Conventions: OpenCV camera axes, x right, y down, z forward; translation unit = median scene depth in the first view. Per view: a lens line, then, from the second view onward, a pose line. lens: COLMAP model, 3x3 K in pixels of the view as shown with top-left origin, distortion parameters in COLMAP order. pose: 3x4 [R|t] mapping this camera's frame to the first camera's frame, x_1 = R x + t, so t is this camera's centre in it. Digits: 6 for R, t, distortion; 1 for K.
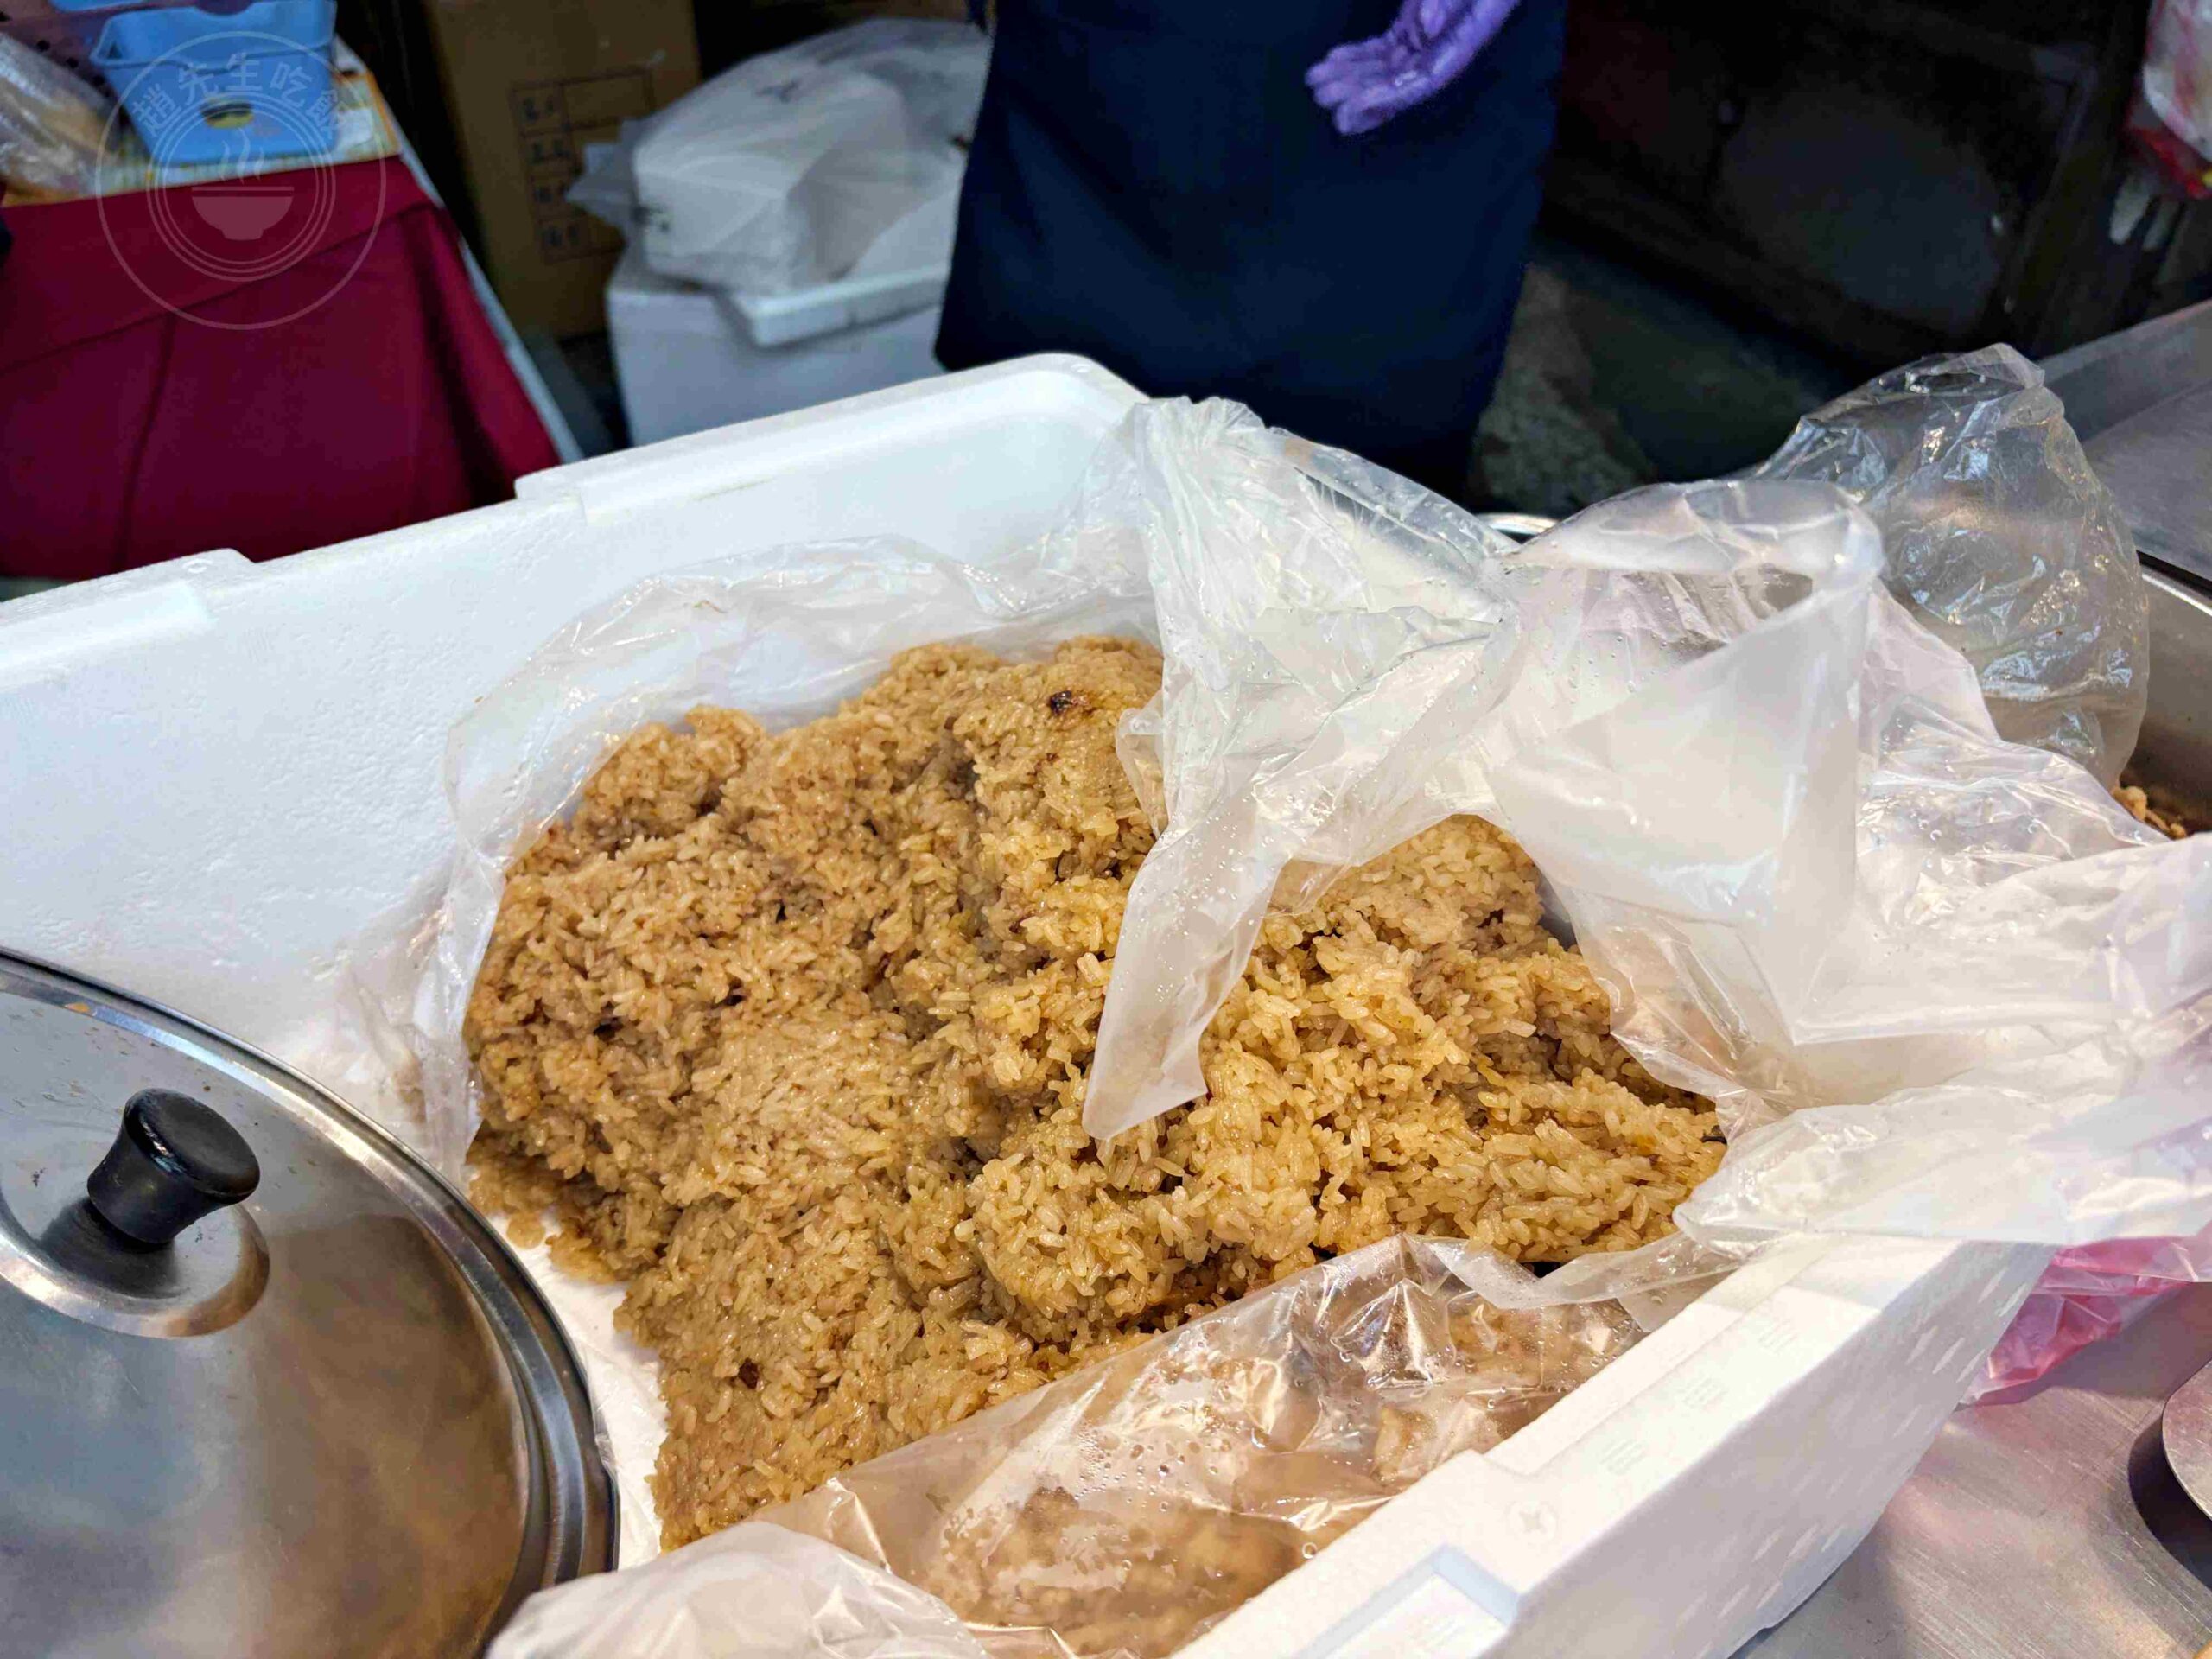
lens RADIAL K [[1662.2, 0, 1116.7], [0, 1662.2, 852.7], [0, 0, 1]] dist [0.038050, -0.044532]
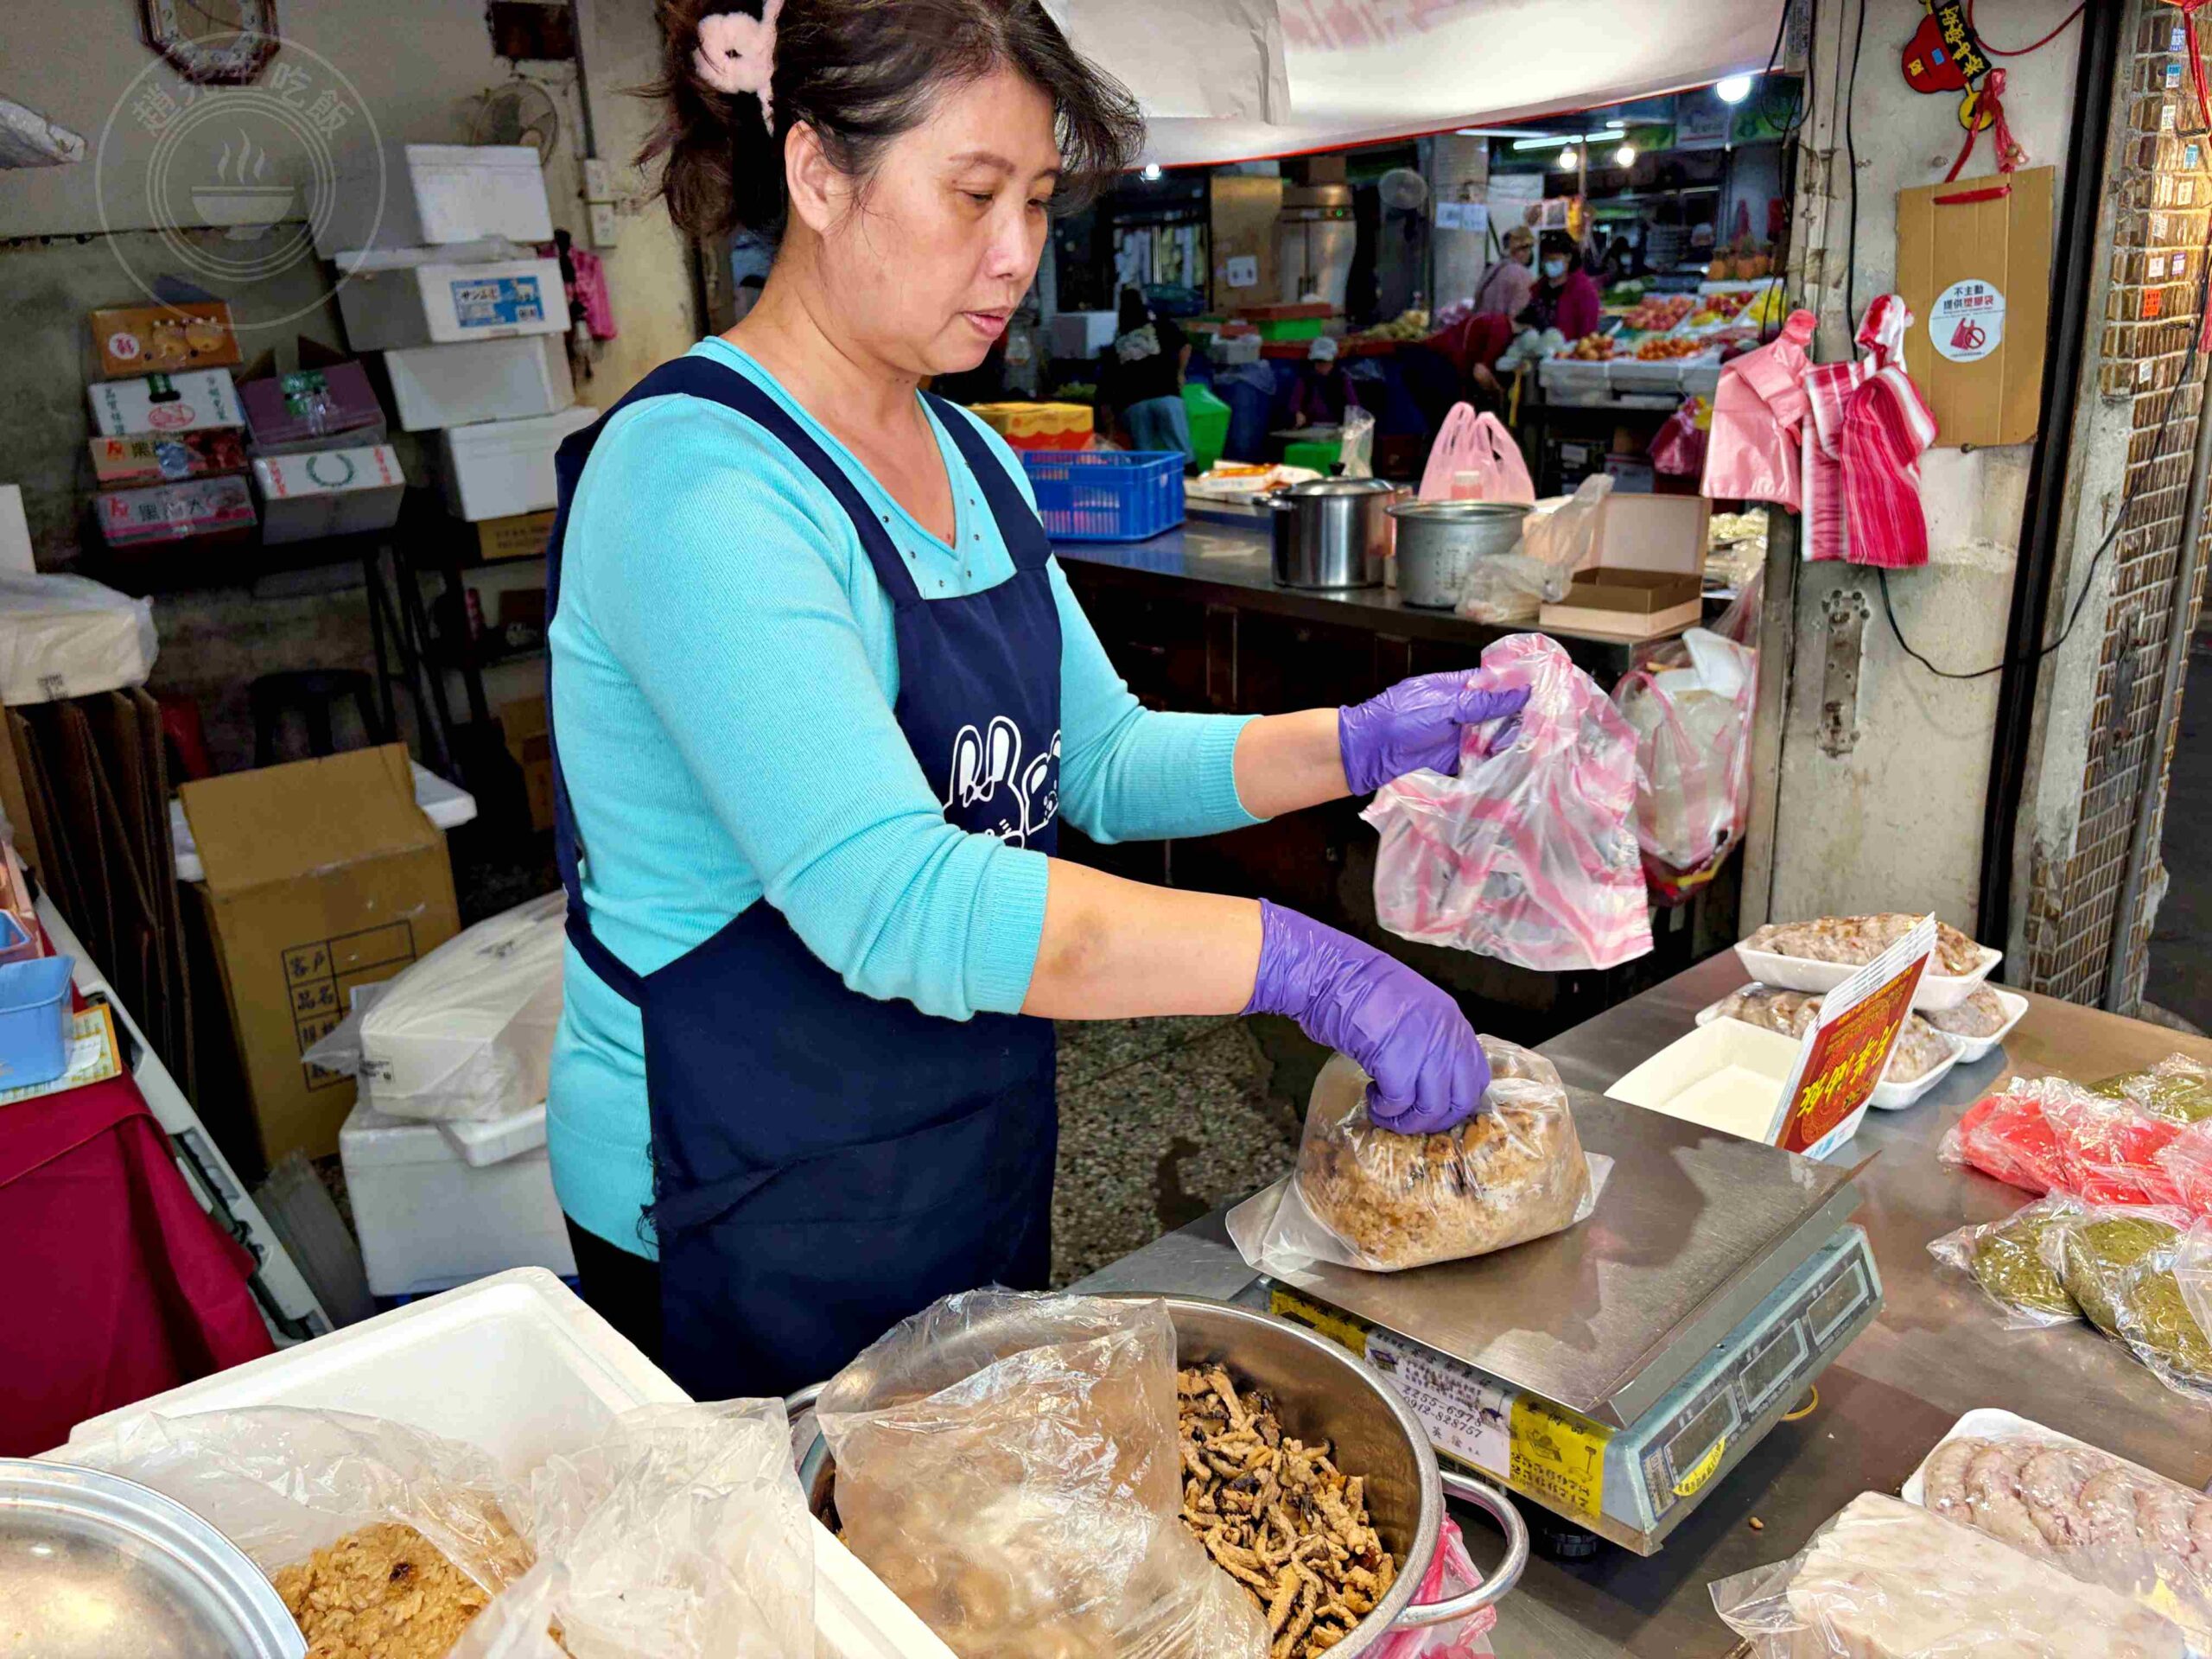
lens RADIAL K [[1662.2, 0, 1120.6], [0, 1662.2, 832.5], [0, 0, 1]] dist [0.038050, -0.044532]
pose [[0.988866, -0.102760, 0.107632, 0.422887], [0.137121, 0.910212, -0.390783, -0.030961], [-0.057811, 0.401190, 0.914169, -0.509113]]
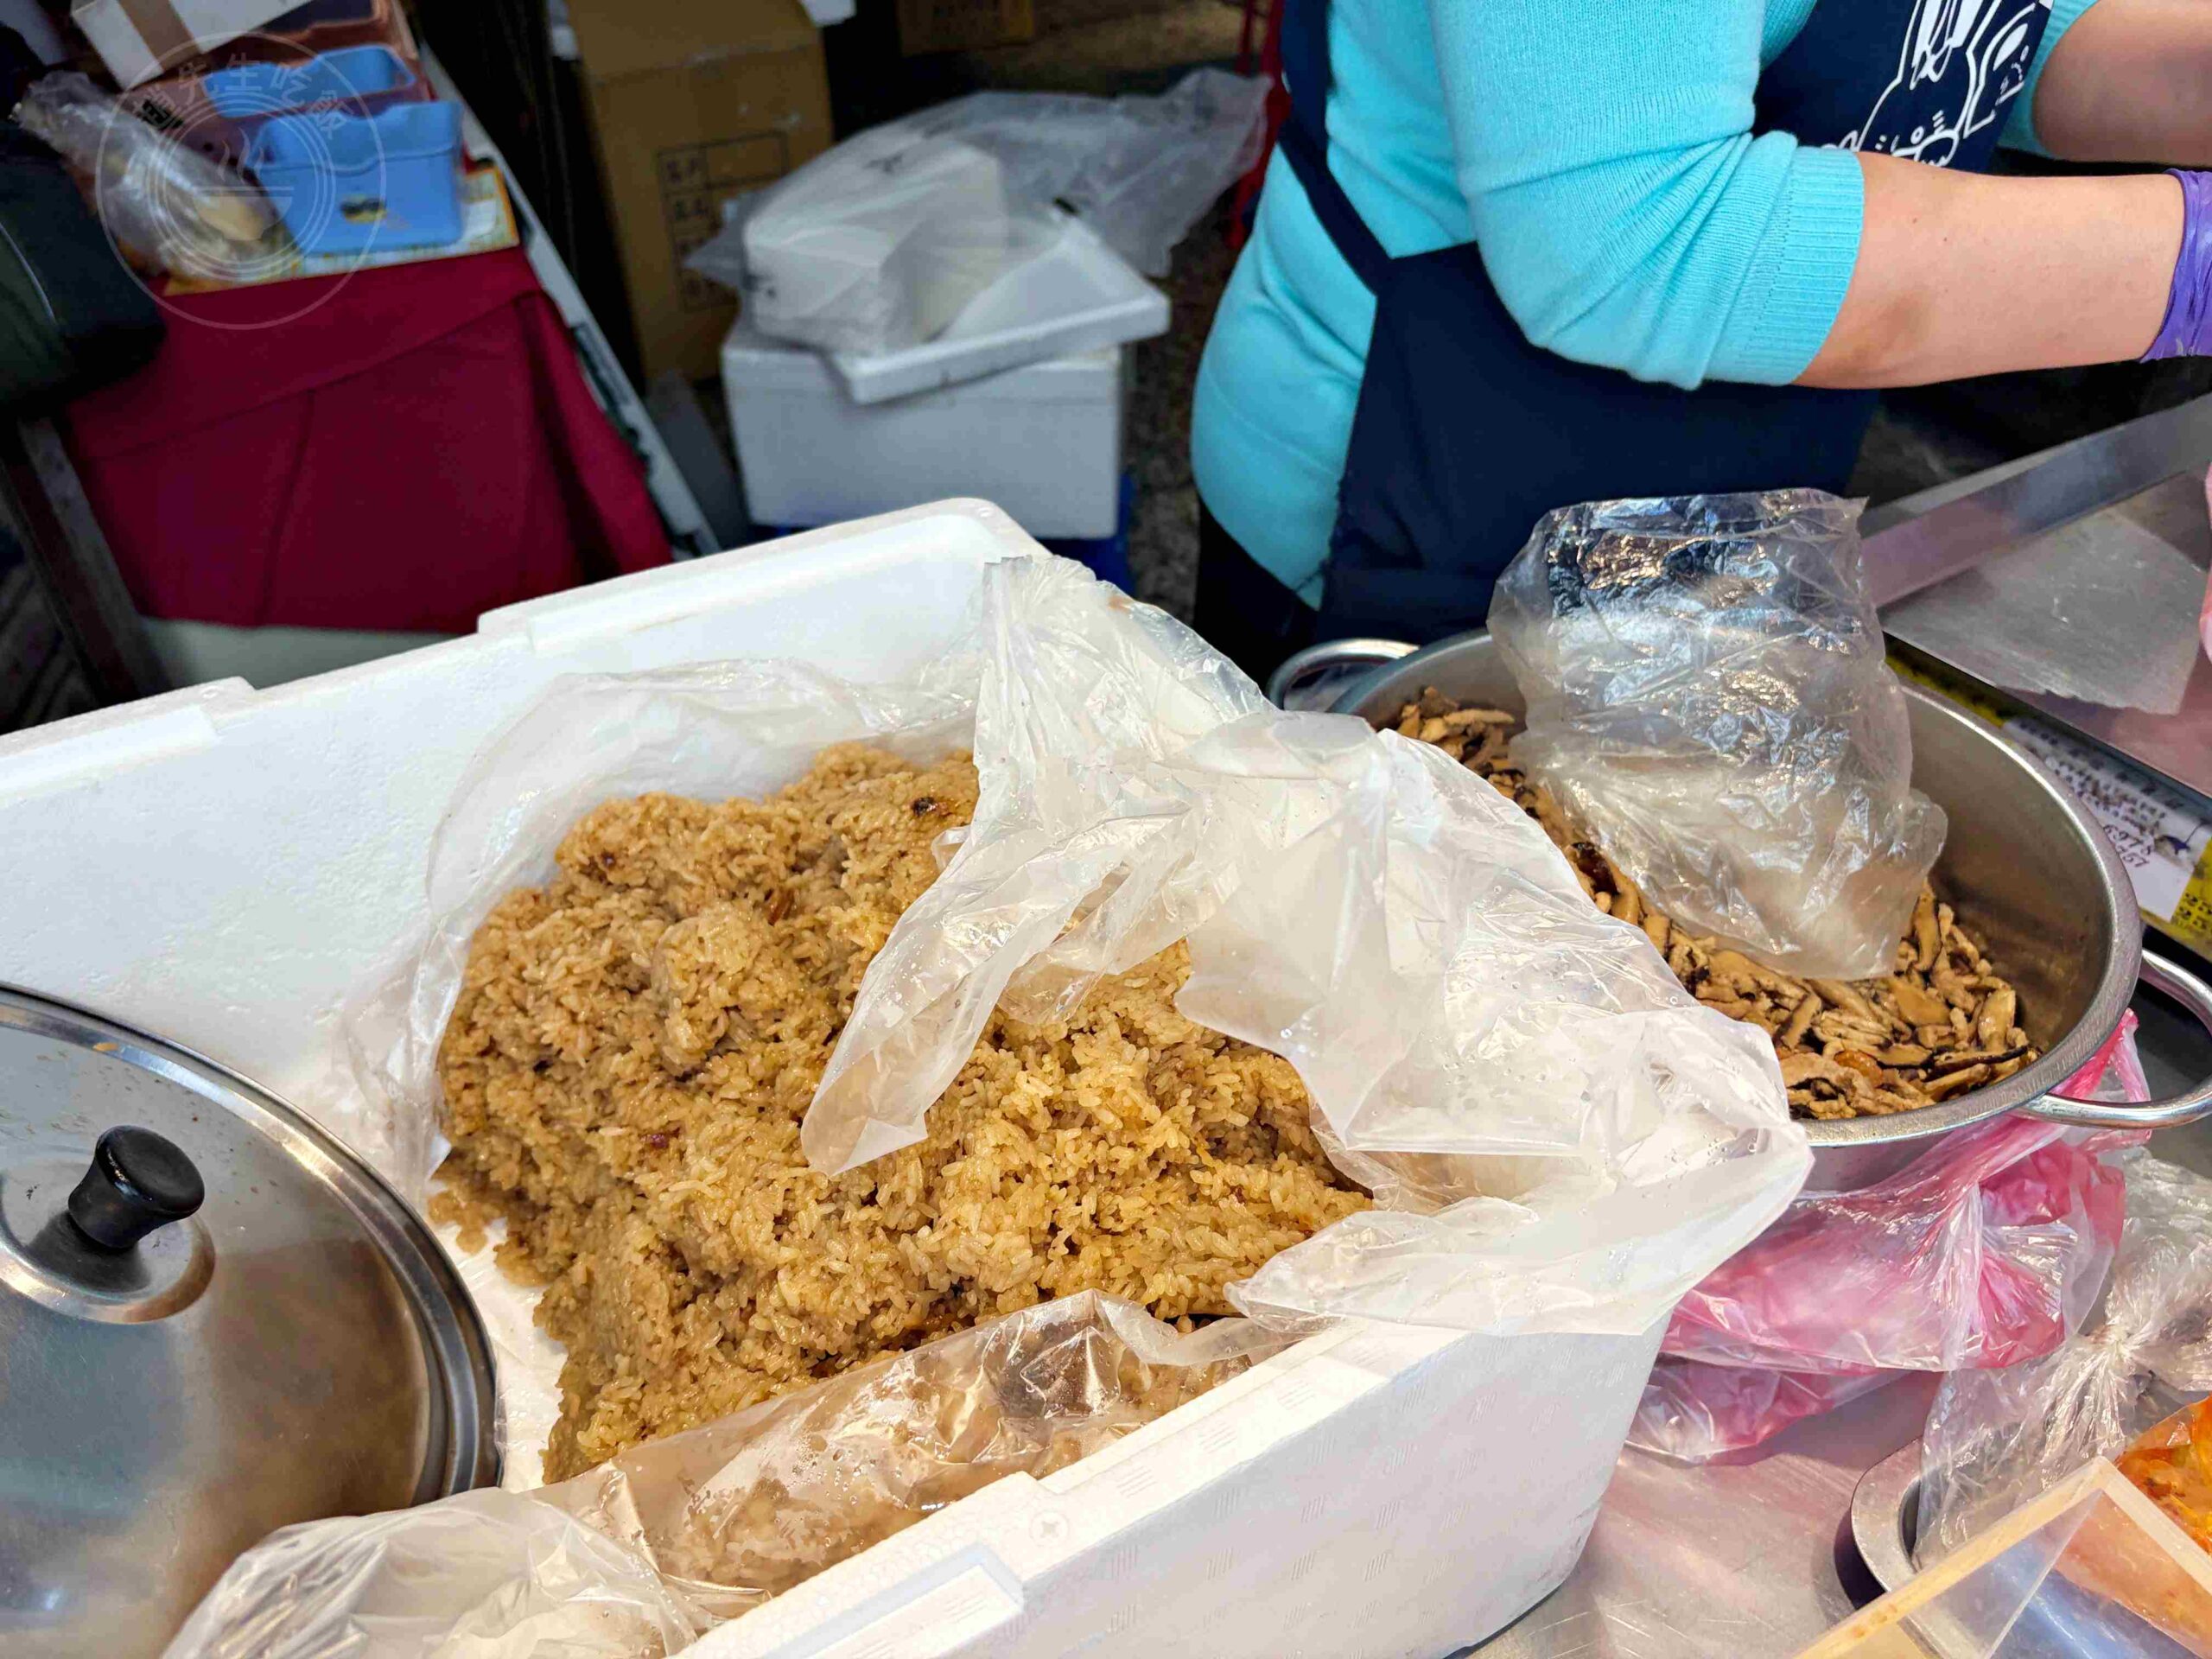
lens RADIAL K [[1662.2, 0, 1091.0], [0, 1662.2, 829.8], [0, 0, 1]] dist [0.038050, -0.044532]
pose [[0.993993, 0.035609, -0.103492, 0.203777], [-0.037551, 0.999152, -0.016881, -0.061024], [0.102804, 0.020666, 0.994487, -0.150803]]
